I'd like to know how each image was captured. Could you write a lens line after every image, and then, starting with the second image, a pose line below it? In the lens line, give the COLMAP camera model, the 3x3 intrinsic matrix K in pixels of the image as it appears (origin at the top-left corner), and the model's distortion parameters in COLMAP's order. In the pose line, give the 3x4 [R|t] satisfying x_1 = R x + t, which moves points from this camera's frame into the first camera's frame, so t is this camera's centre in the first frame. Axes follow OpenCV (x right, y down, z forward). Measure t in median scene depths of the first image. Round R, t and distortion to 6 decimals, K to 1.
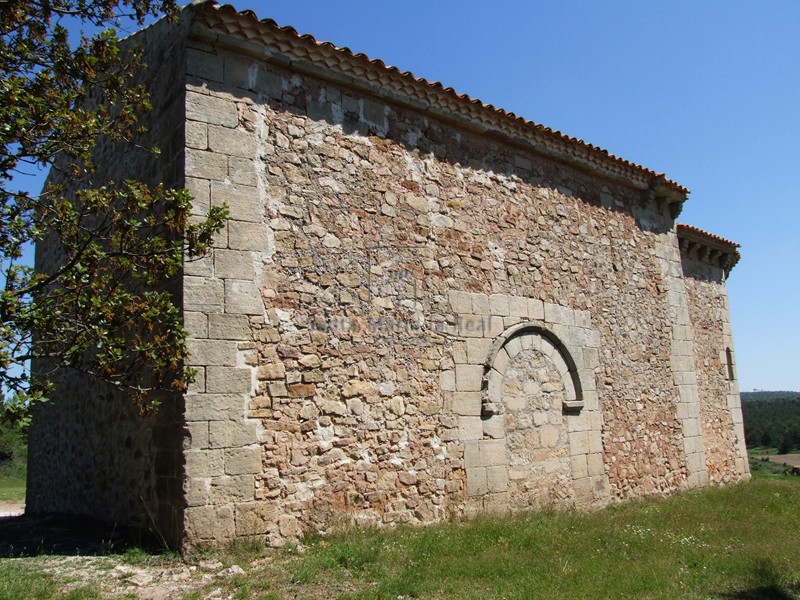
lens RADIAL K [[678.8, 0, 400.0], [0, 678.8, 300.0], [0, 0, 1]] dist [-0.158586, 0.154671]
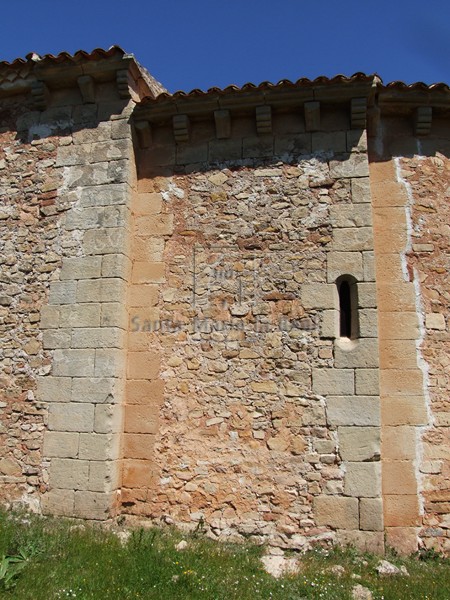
lens RADIAL K [[509.1, 0, 225.0], [0, 509.1, 300.0], [0, 0, 1]] dist [-0.158586, 0.154671]
pose [[0.590496, -0.113348, -0.799041, 1.127683], [0.103651, 0.992540, -0.064198, 0.159572], [0.800356, -0.044913, 0.597840, 1.034441]]
